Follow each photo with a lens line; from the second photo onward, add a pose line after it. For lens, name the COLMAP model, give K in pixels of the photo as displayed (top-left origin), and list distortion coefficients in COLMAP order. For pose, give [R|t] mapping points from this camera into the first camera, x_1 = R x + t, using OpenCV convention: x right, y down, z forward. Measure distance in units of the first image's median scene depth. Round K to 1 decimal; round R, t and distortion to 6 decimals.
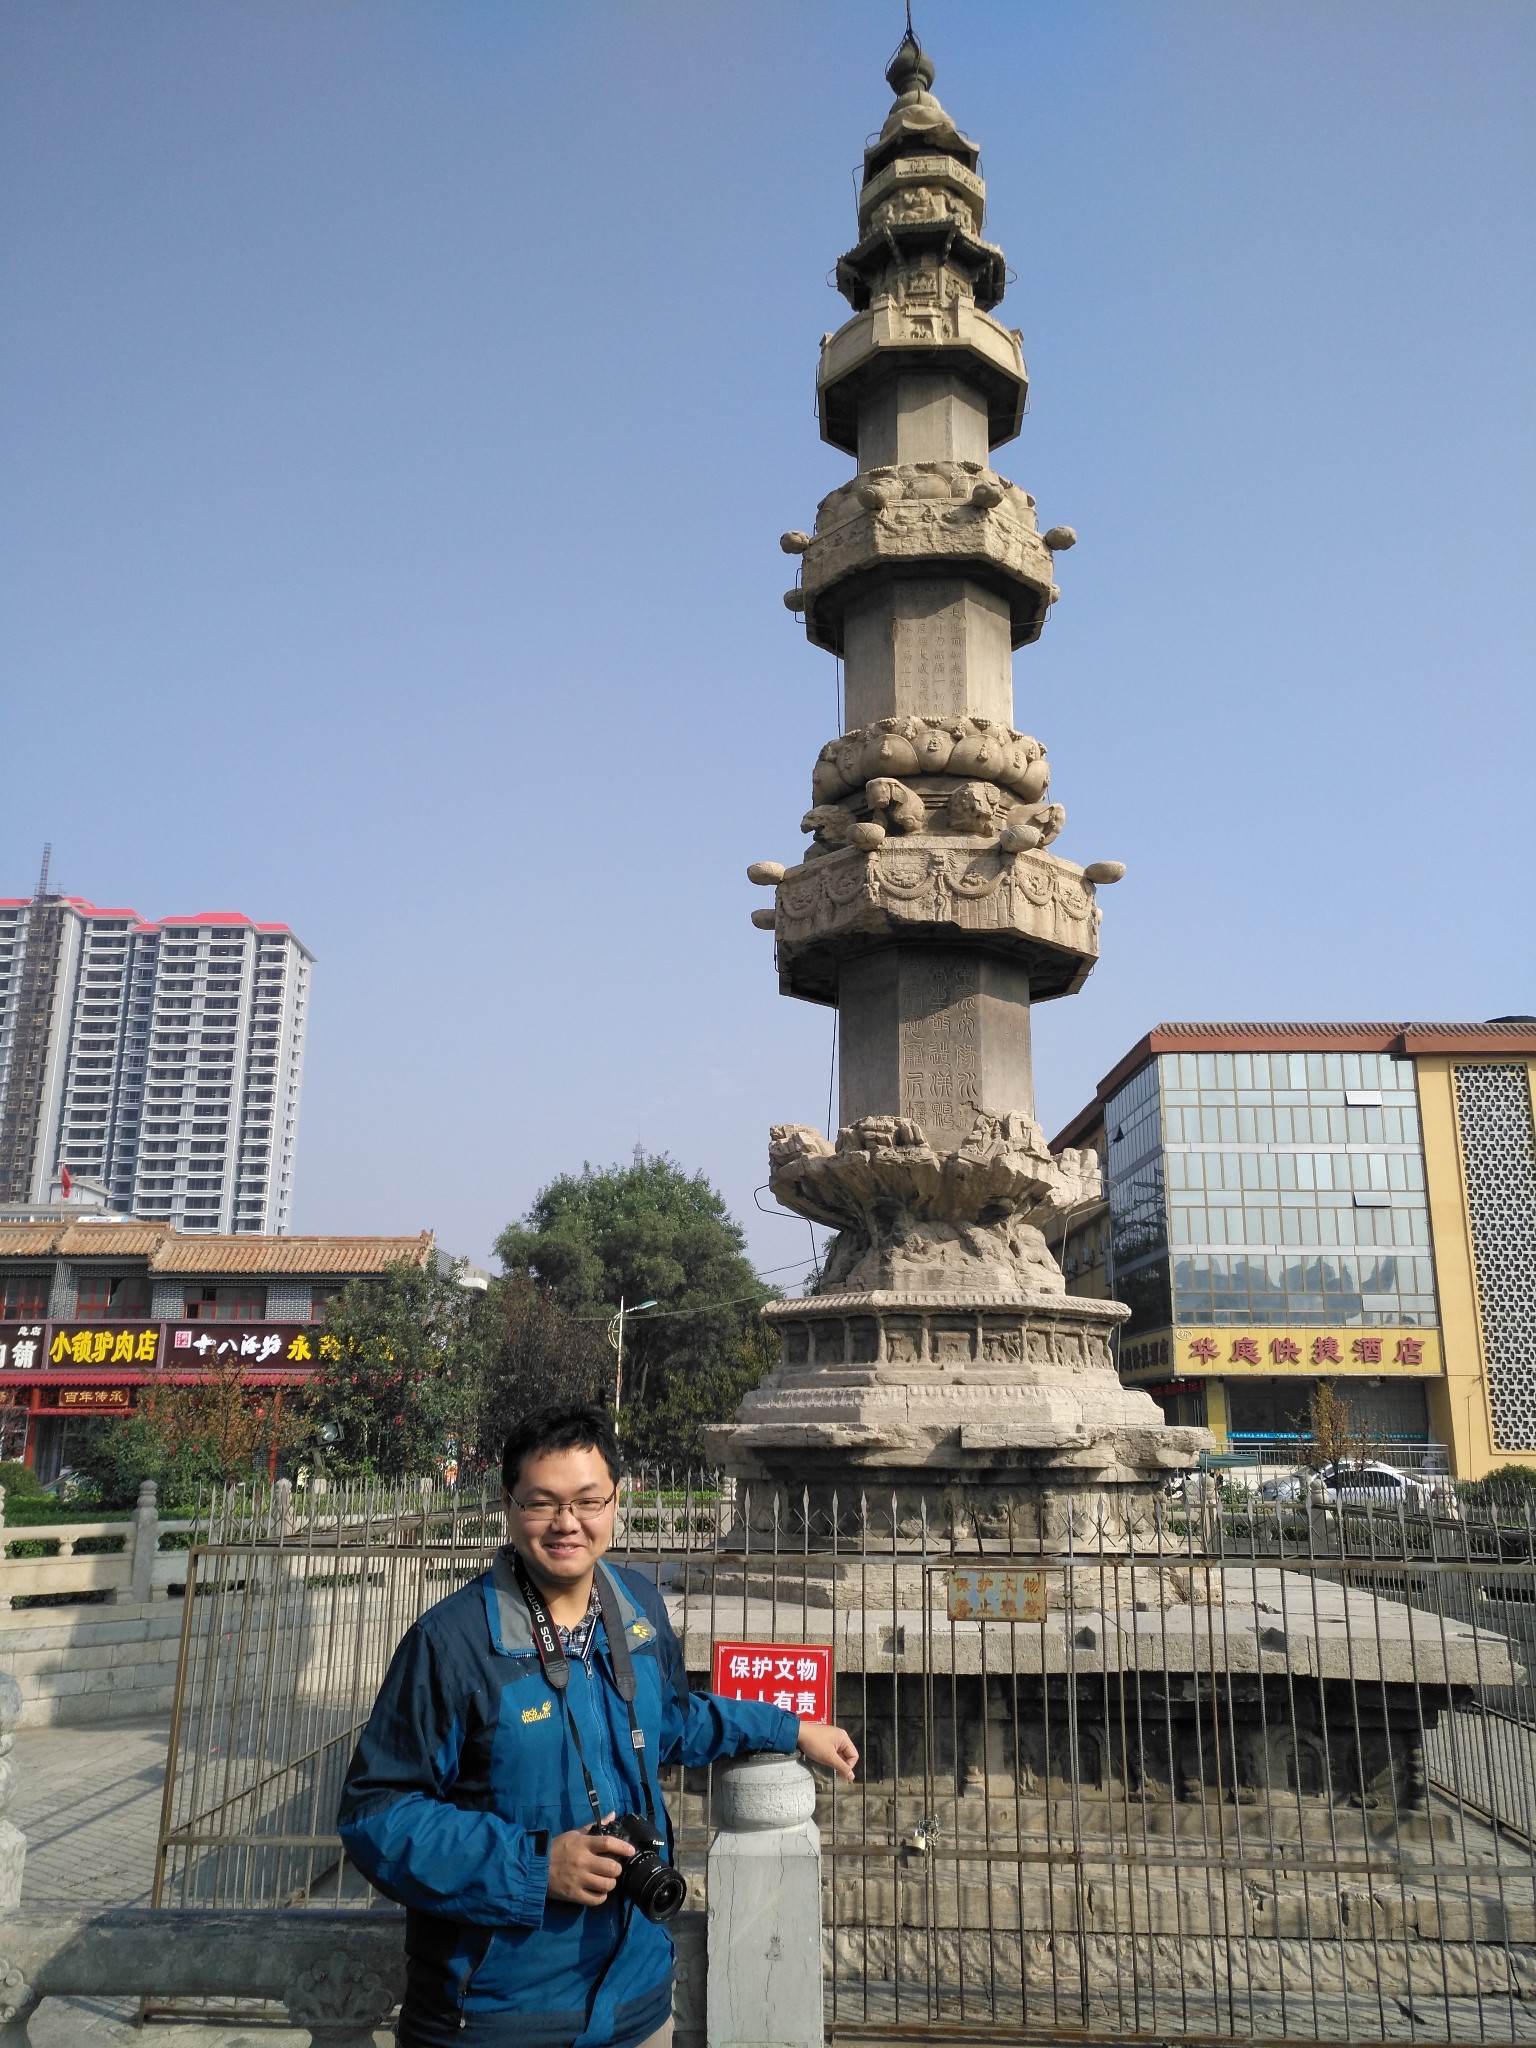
lens RADIAL K [[1662.8, 0, 771.9], [0, 1662.8, 1021.8], [0, 0, 1]] dist [-0.004599, 0.056381]
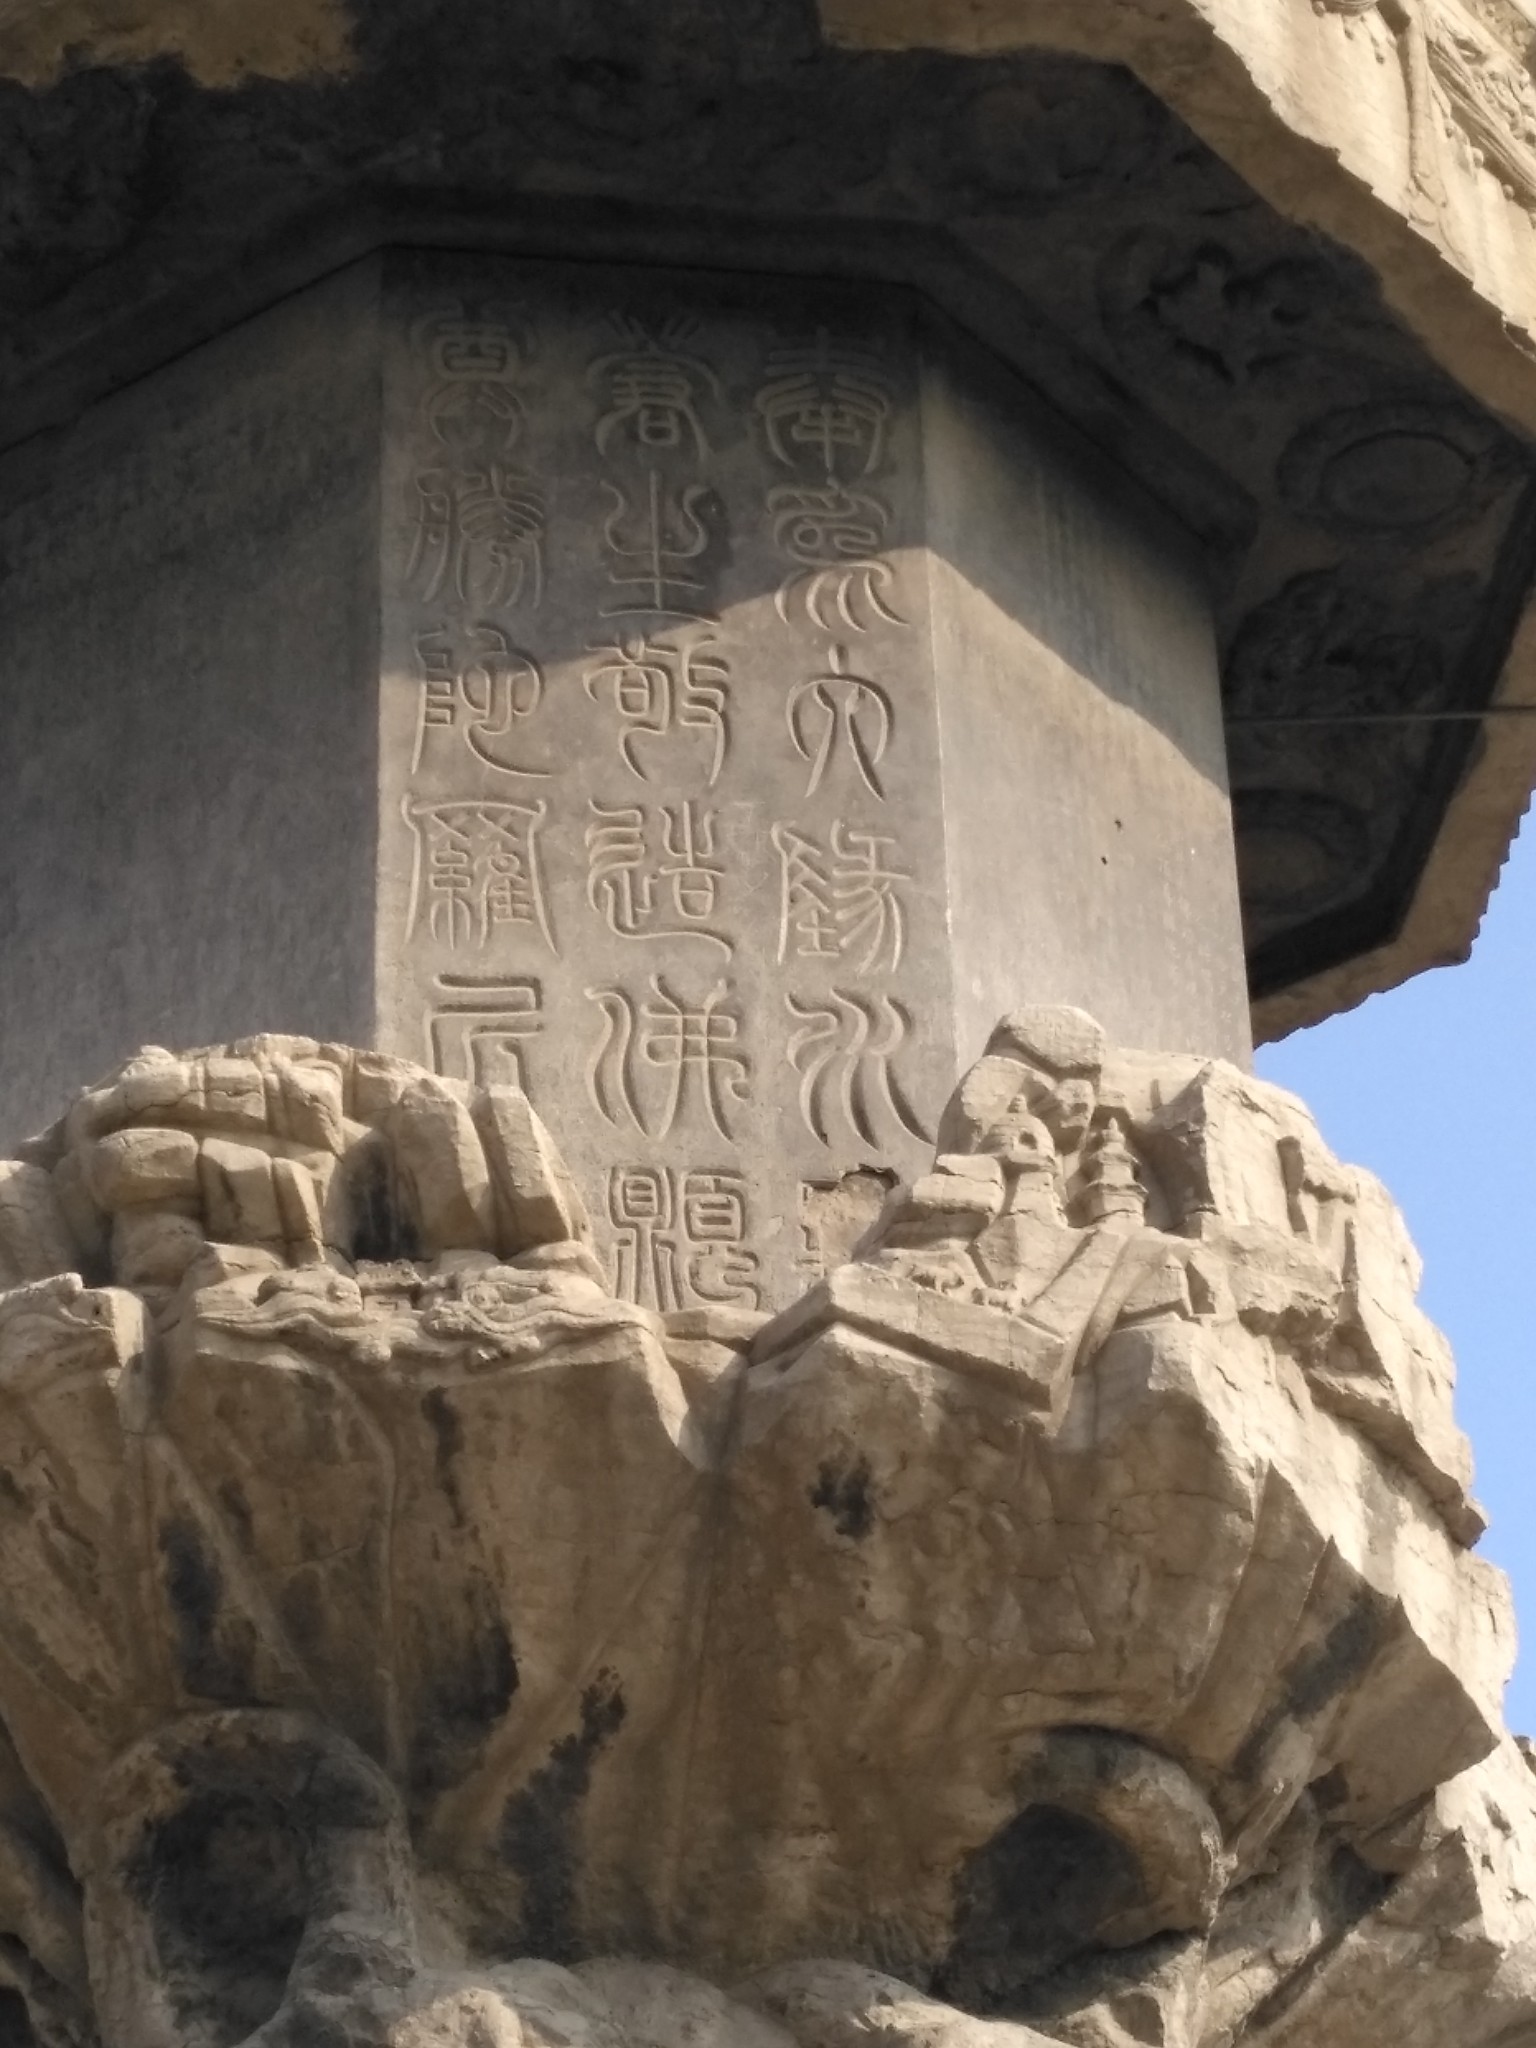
lens RADIAL K [[6105.4, 0, 767.9], [0, 6105.4, 1023.2], [0, 0, 1]] dist [0.174678, 0.000000]
pose [[0.986950, 0.054656, 0.151468, 0.029791], [-0.003721, 0.948124, -0.317879, 0.184734], [-0.160985, 0.313167, 0.935954, 0.479496]]
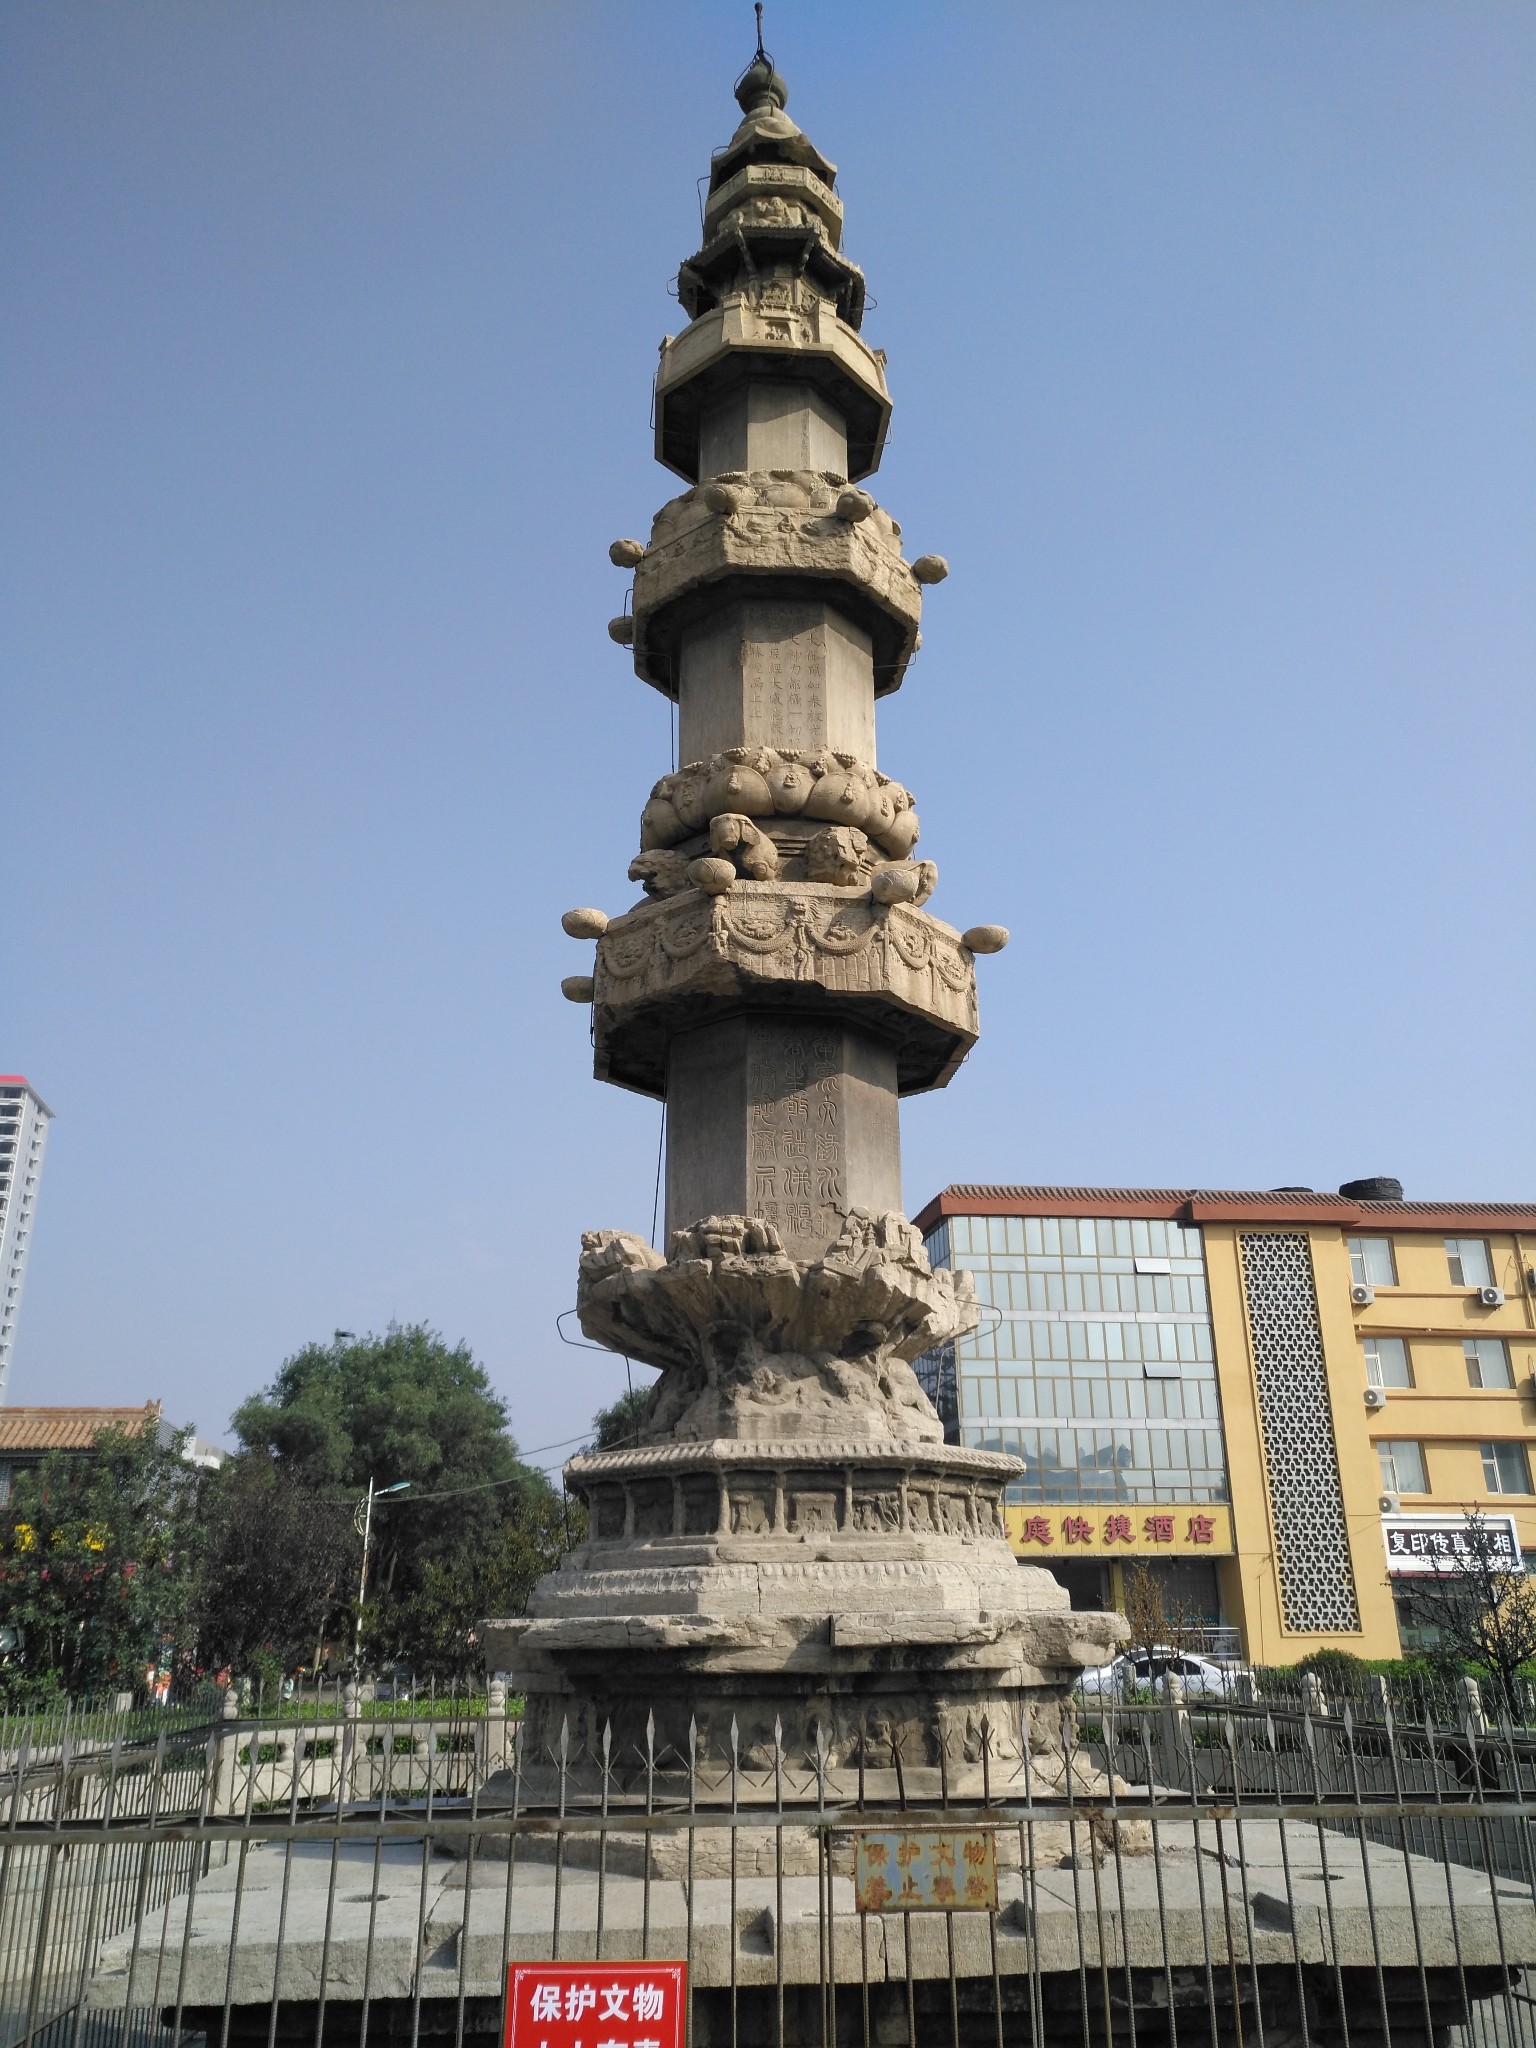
lens RADIAL K [[1662.8, 0, 777.6], [0, 1662.8, 1015.3], [0, 0, 1]] dist [-0.004599, 0.056381]
pose [[0.989815, 0.033847, 0.138276, -0.020913], [-0.018632, 0.993771, -0.109877, 0.042899], [-0.141134, 0.106181, 0.984280, 0.179271]]
